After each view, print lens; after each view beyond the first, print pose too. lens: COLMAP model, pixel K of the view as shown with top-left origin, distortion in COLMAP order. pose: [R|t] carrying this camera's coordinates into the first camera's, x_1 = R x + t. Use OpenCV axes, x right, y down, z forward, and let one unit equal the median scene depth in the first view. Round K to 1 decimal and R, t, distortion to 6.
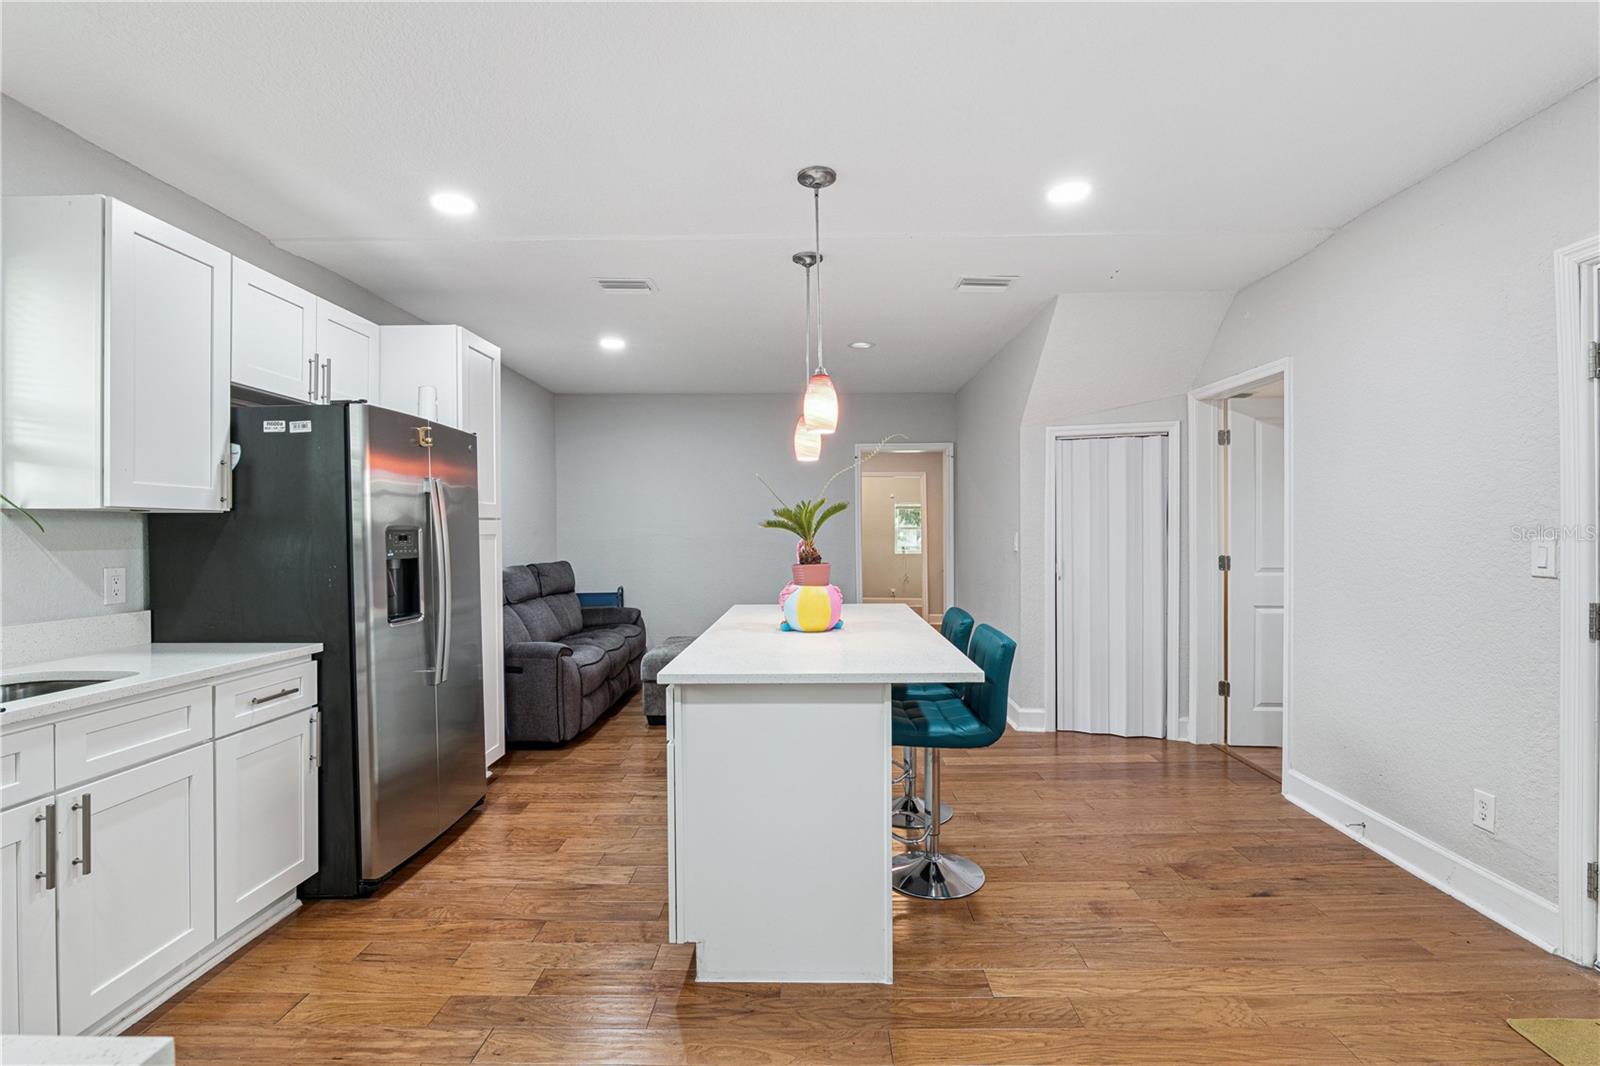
lens RADIAL K [[755.0, 0, 800.0], [0, 755.0, 533.0], [0, 0, 1]] dist [-0.010275, 0.000355]
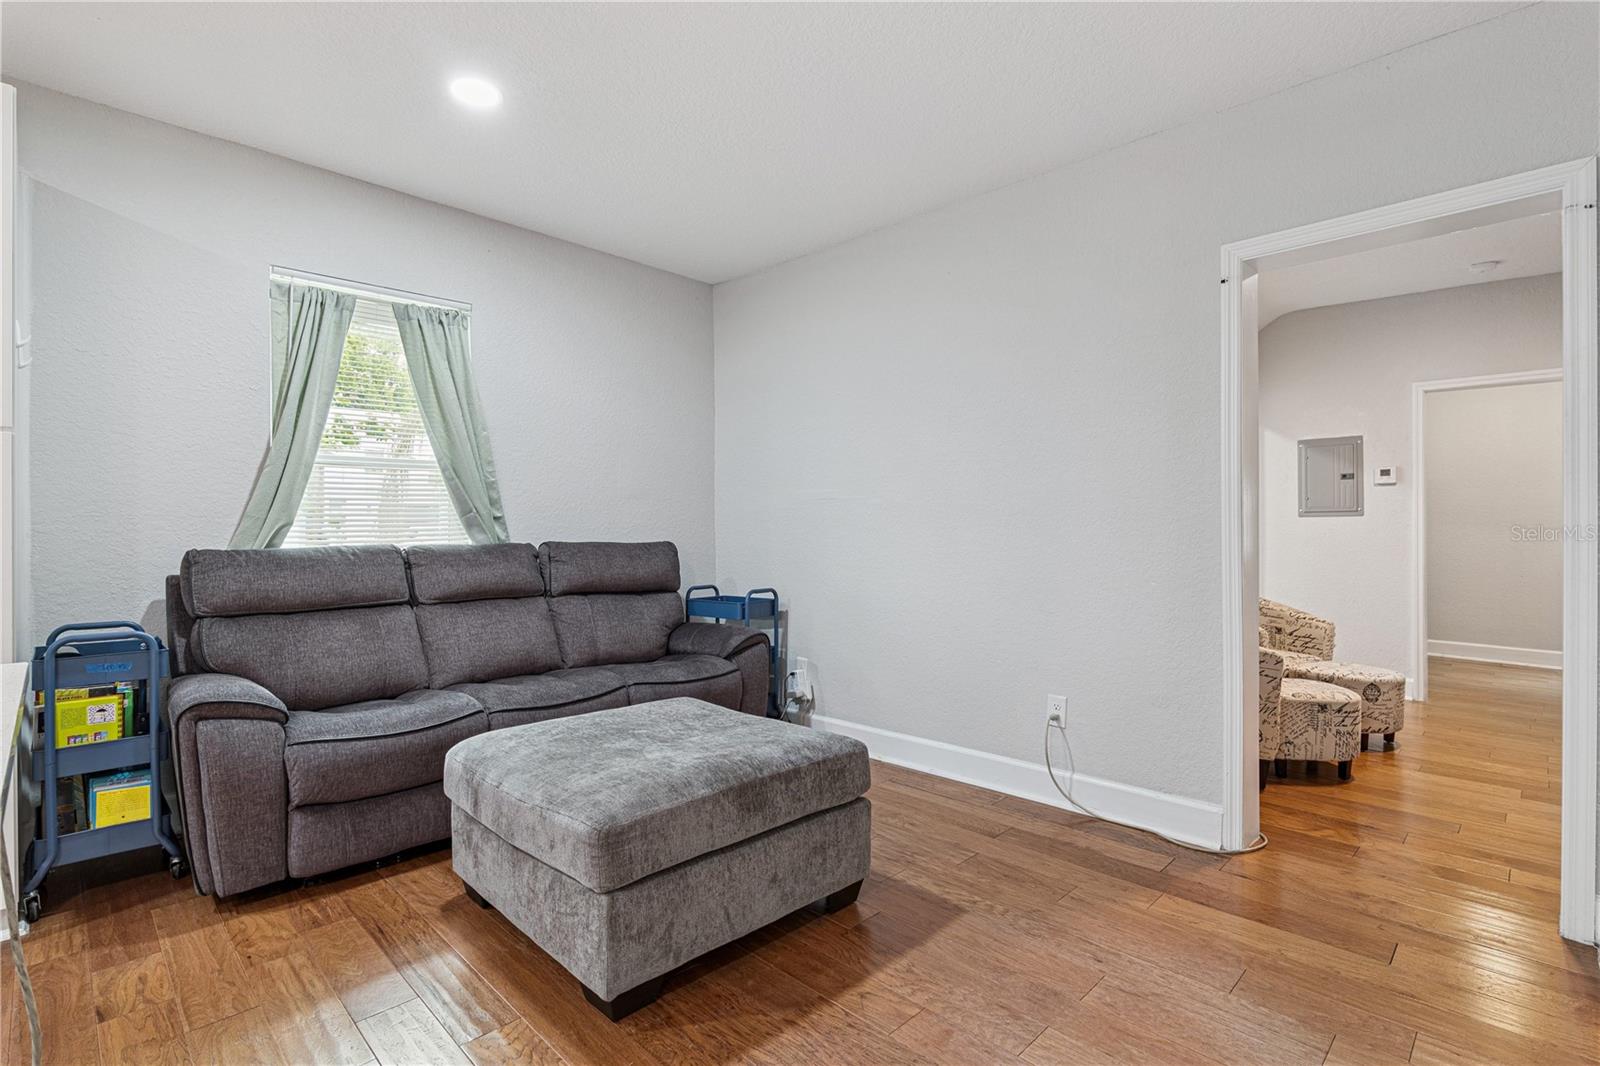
lens RADIAL K [[755.0, 0, 800.0], [0, 755.0, 533.0], [0, 0, 1]] dist [-0.010275, 0.000355]
pose [[0.721763, 0.009305, -0.692078, 0.287235], [-0.005940, 0.999956, 0.007250, 0.038814], [0.692115, -0.001122, 0.721787, 0.917679]]
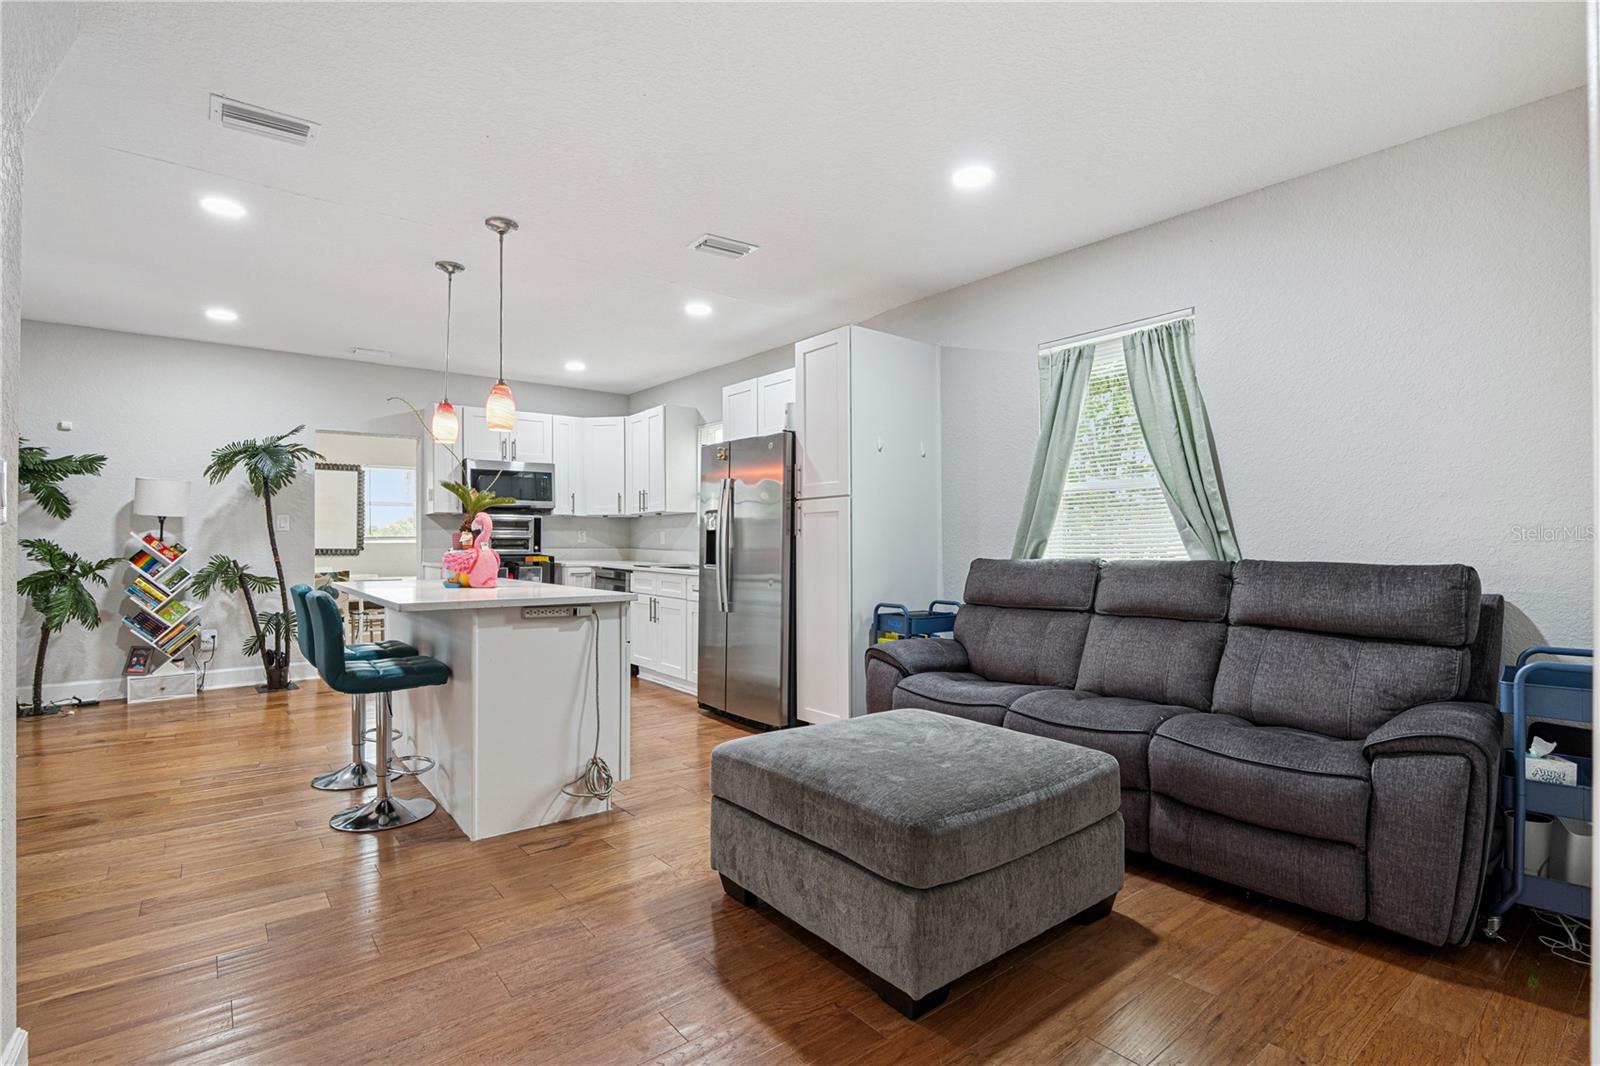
lens RADIAL K [[755.0, 0, 800.0], [0, 755.0, 533.0], [0, 0, 1]] dist [-0.010275, 0.000355]
pose [[-0.763039, -0.000700, -0.646352, 0.269644], [0.006557, 0.999940, -0.008825, 0.035055], [0.646319, -0.010972, -0.762988, 1.569254]]
